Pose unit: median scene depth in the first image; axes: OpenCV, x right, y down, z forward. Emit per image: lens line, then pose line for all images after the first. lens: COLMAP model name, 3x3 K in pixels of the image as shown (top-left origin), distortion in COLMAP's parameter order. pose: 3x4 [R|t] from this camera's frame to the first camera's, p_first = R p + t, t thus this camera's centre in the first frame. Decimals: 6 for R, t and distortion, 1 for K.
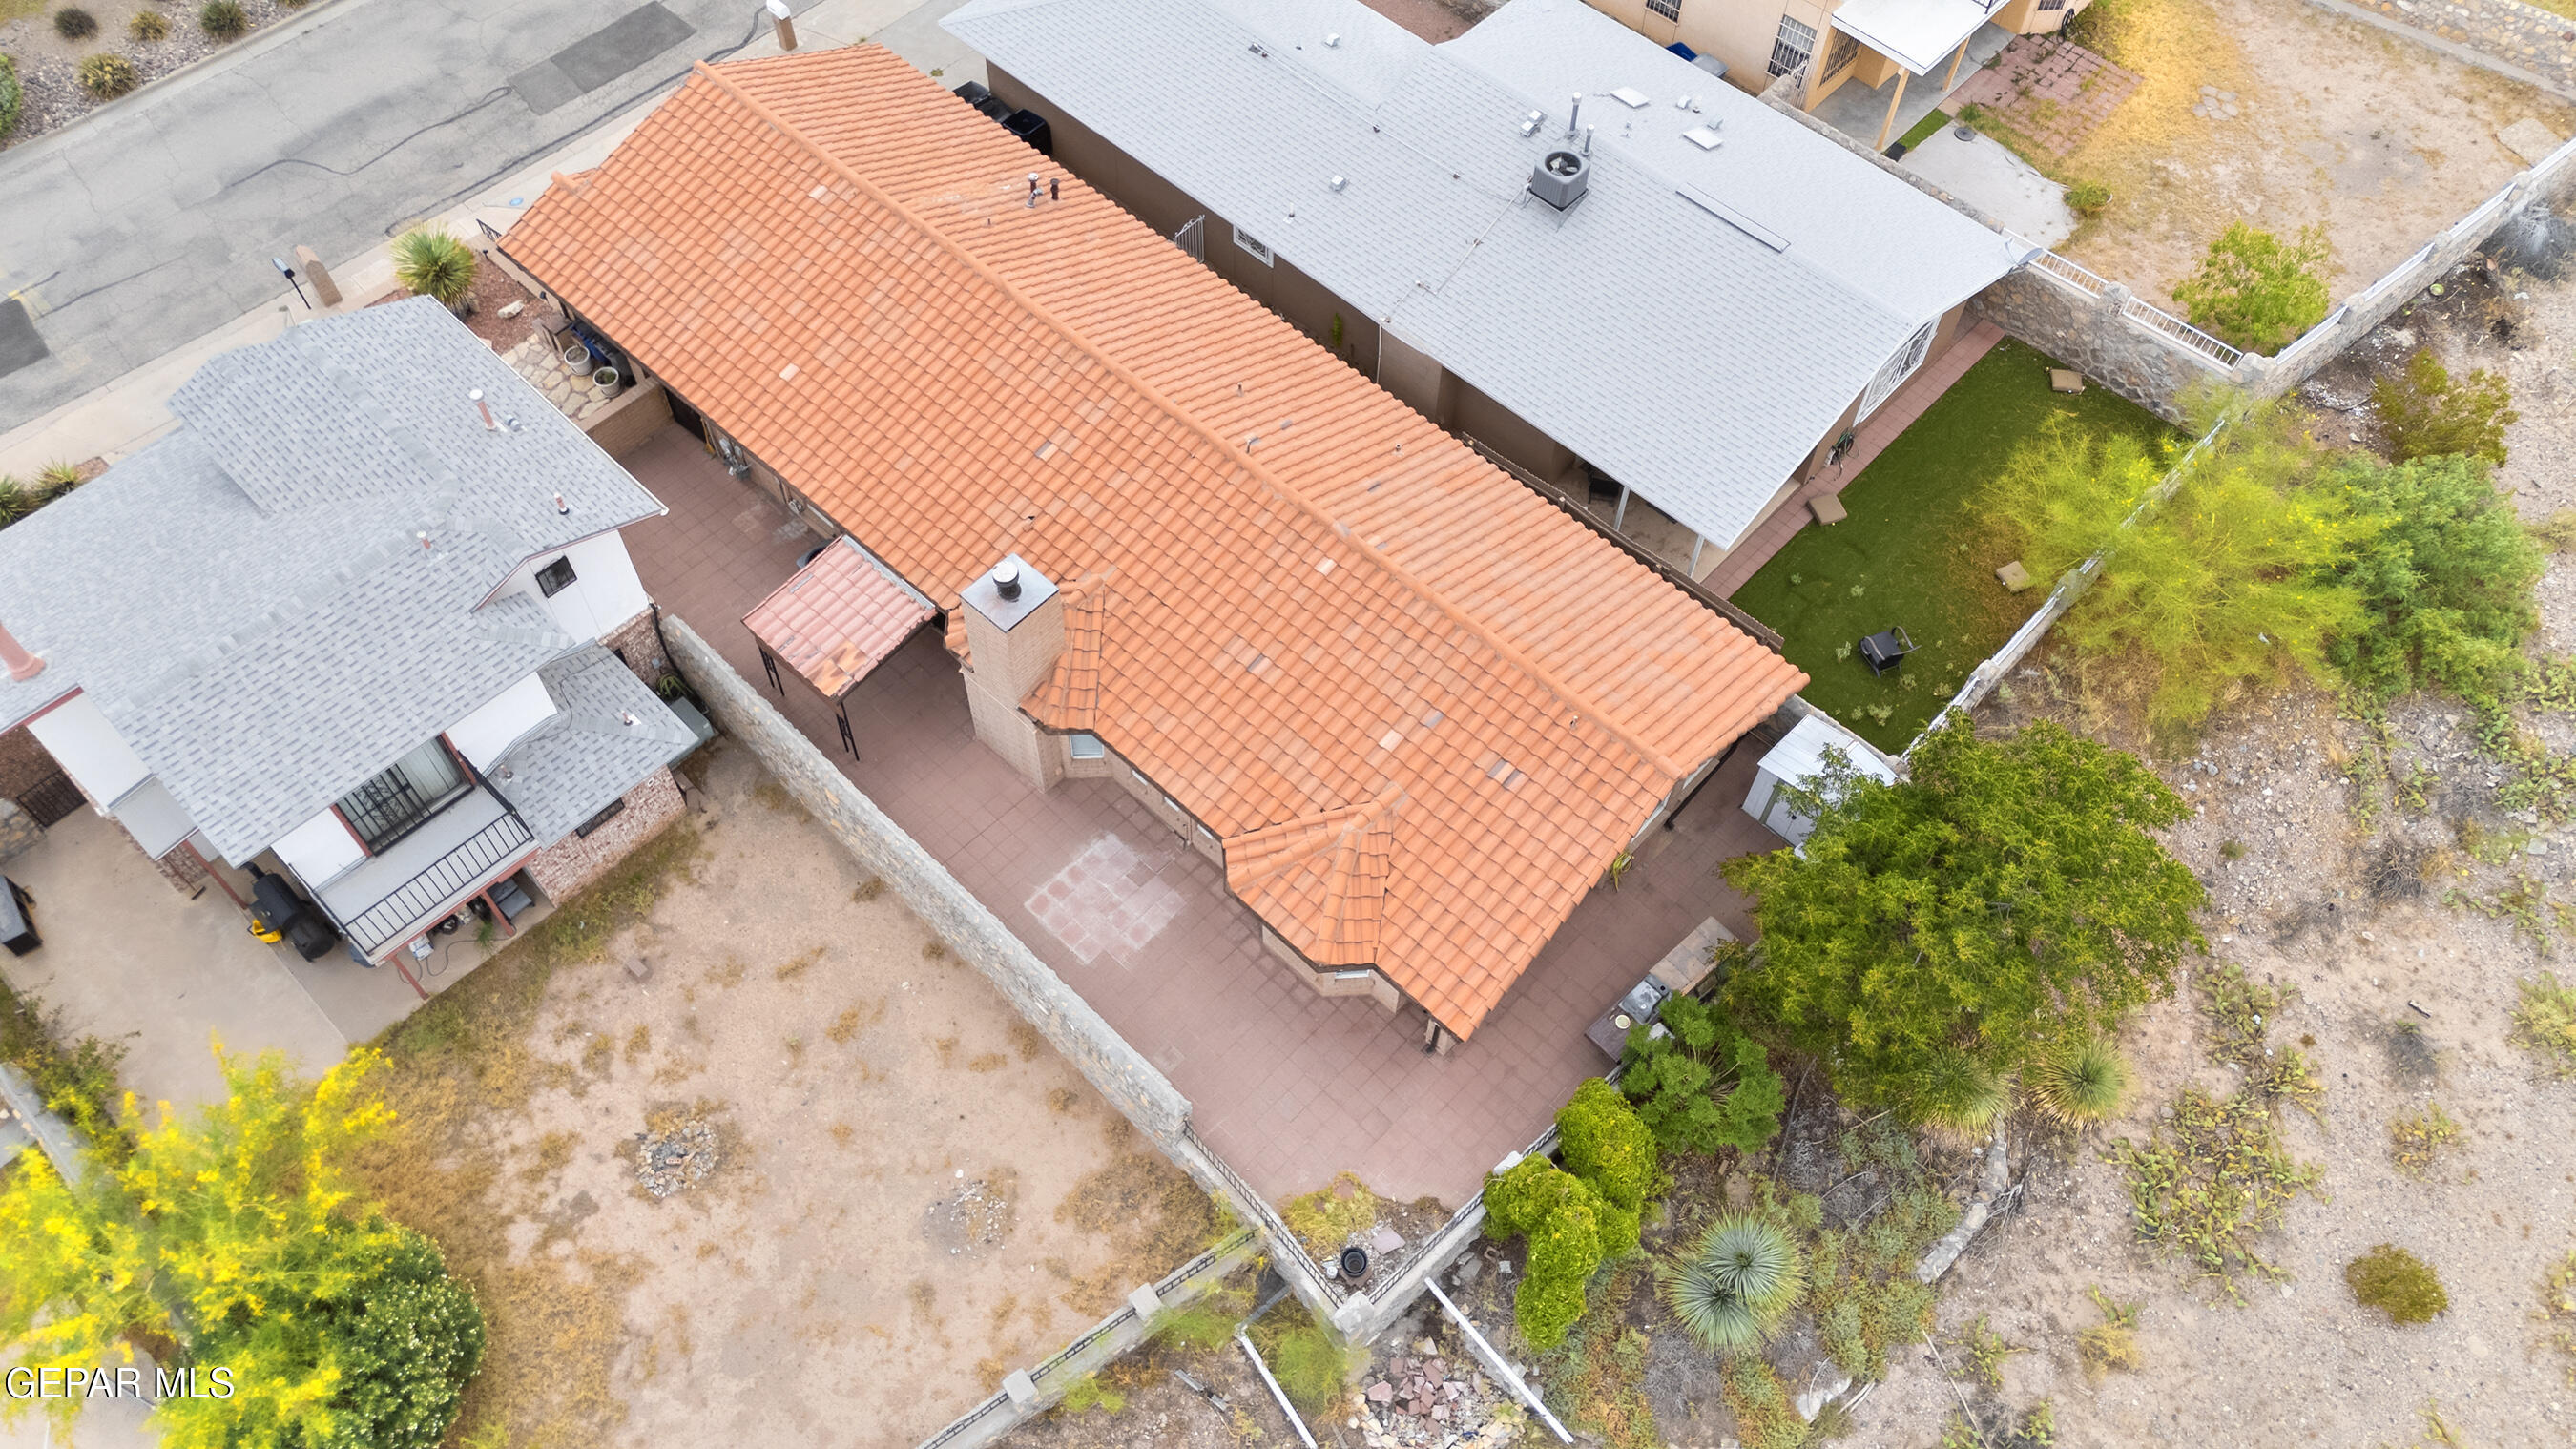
lens RADIAL K [[1881.8, 0, 1288.0], [0, 1881.8, 724.5], [0, 0, 1]] dist [0.060113, -0.053142]
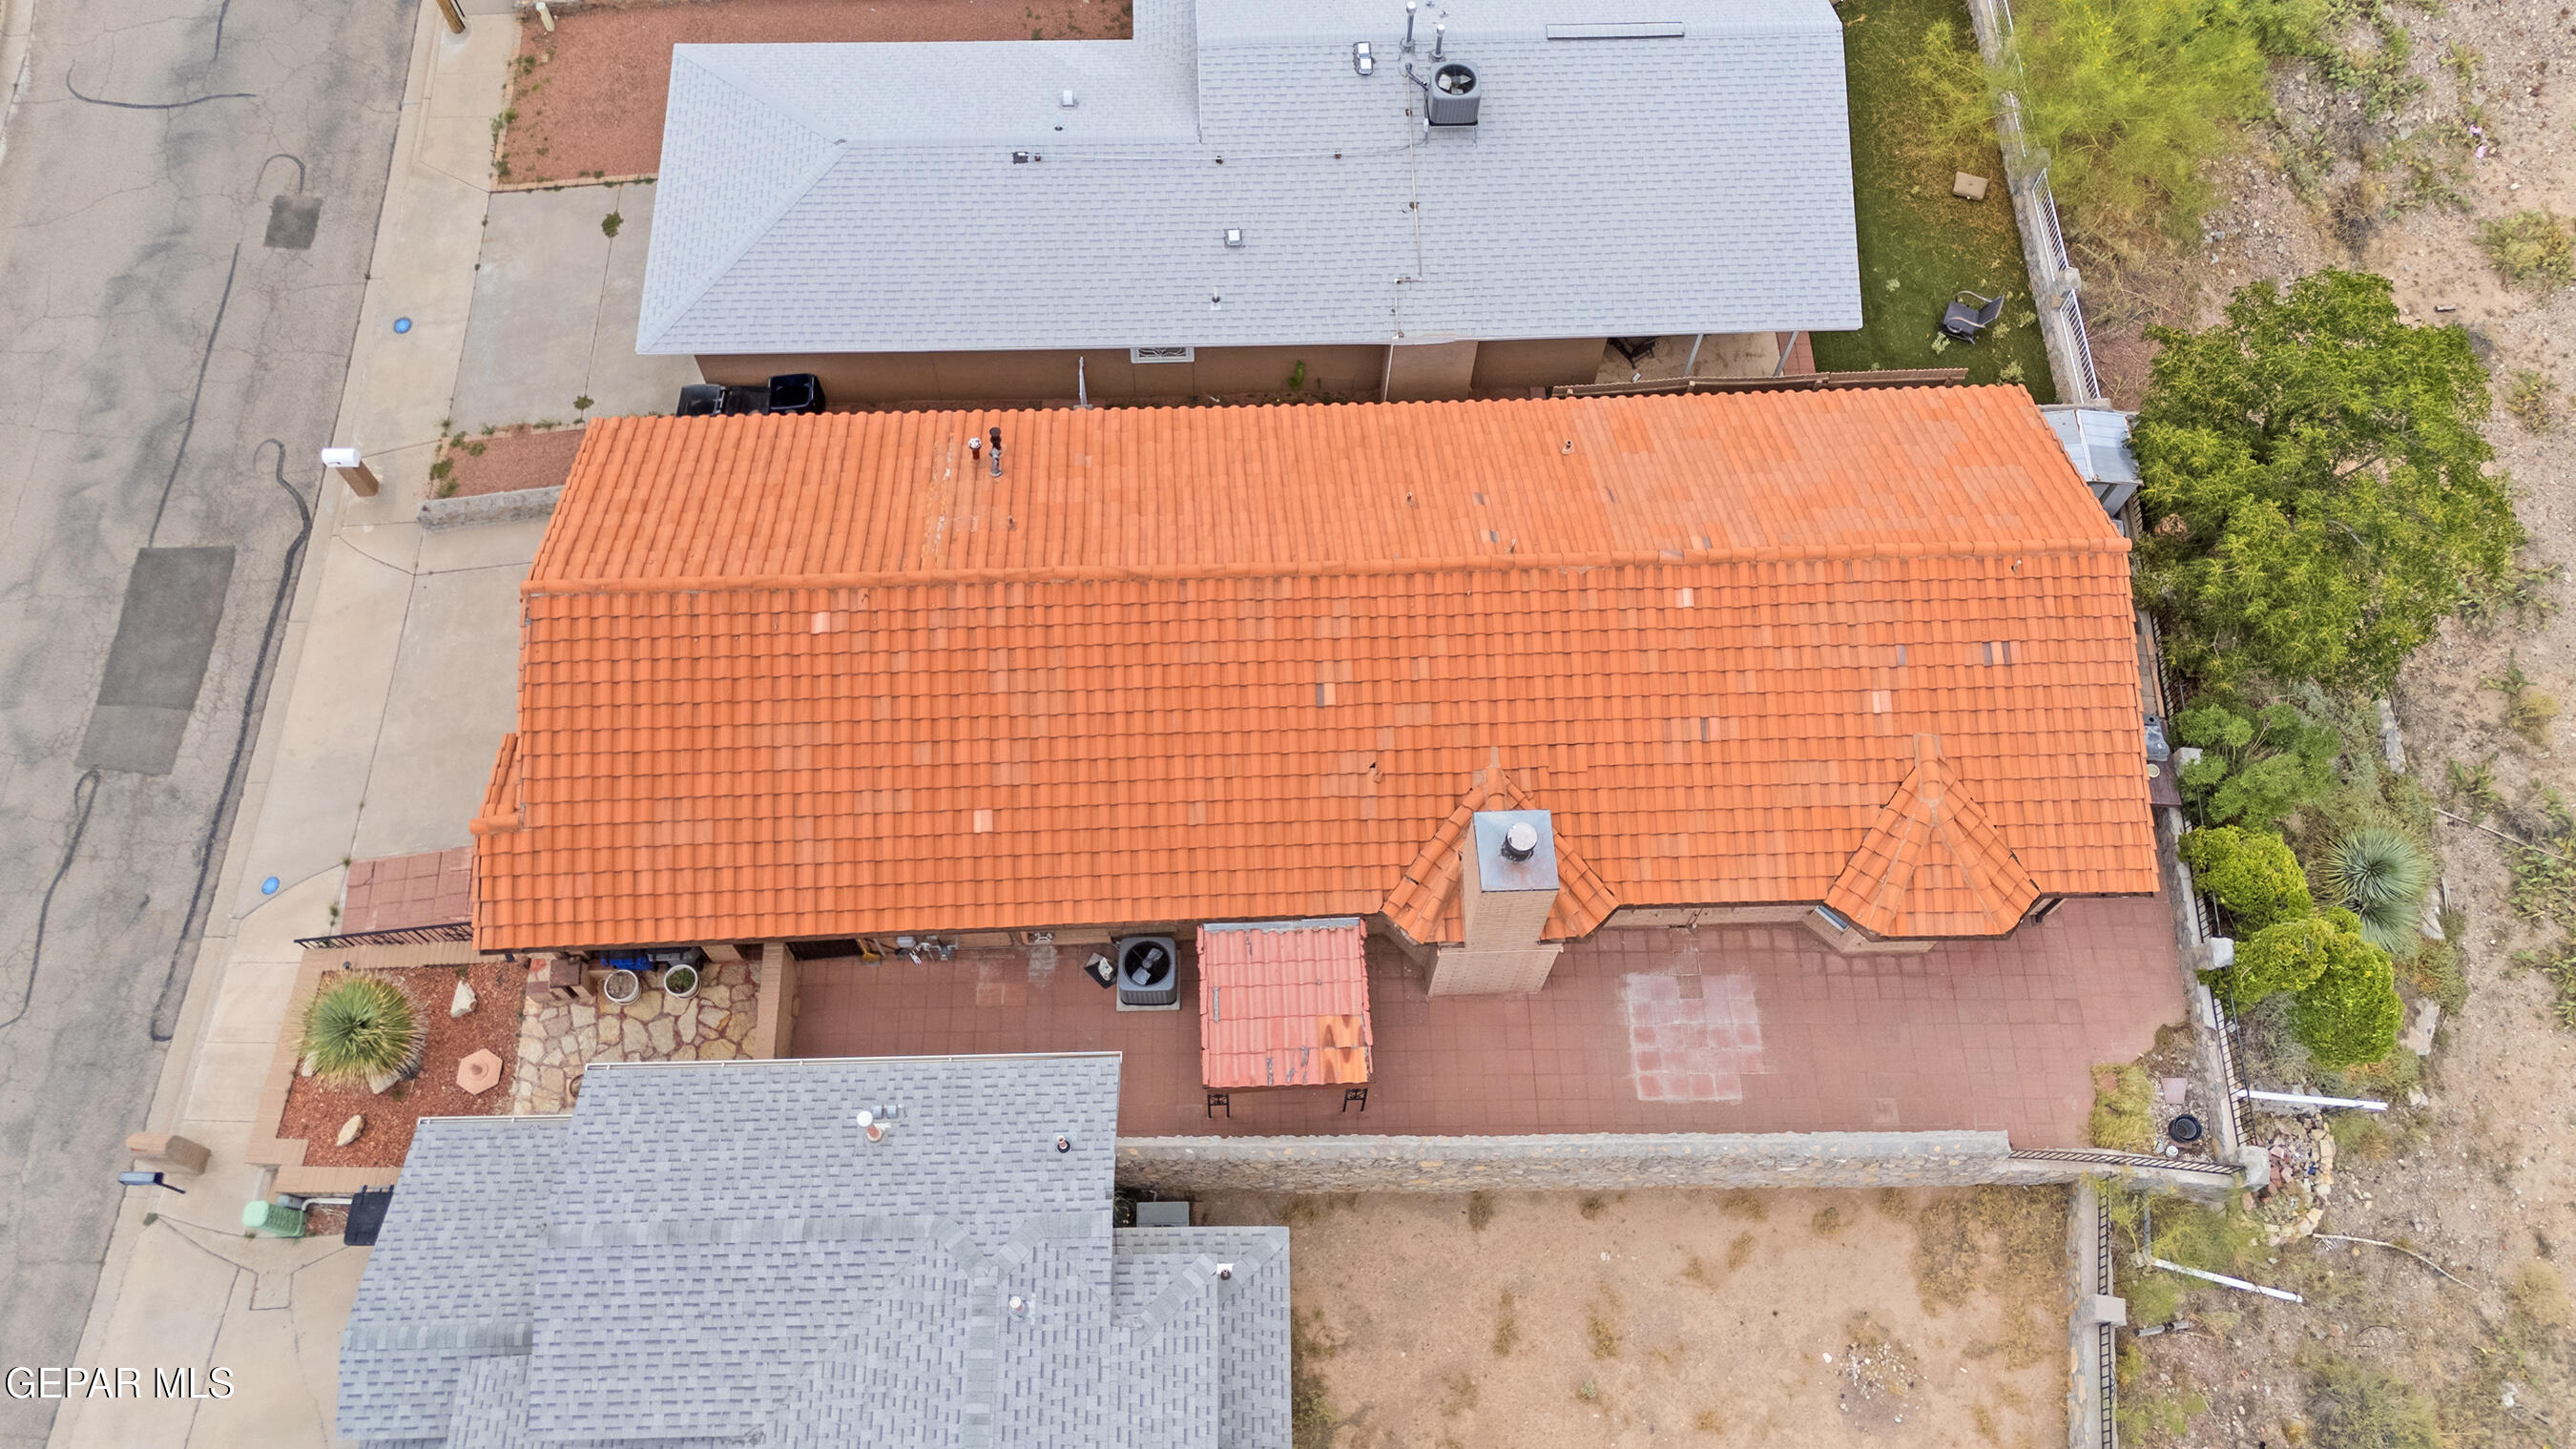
lens RADIAL K [[1881.8, 0, 1288.0], [0, 1881.8, 724.5], [0, 0, 1]] dist [0.060113, -0.053142]
pose [[0.705313, -0.639579, 0.305732, -0.409630], [0.590246, 0.768696, 0.246406, -0.354980], [-0.392611, 0.006663, 0.919680, 0.224984]]
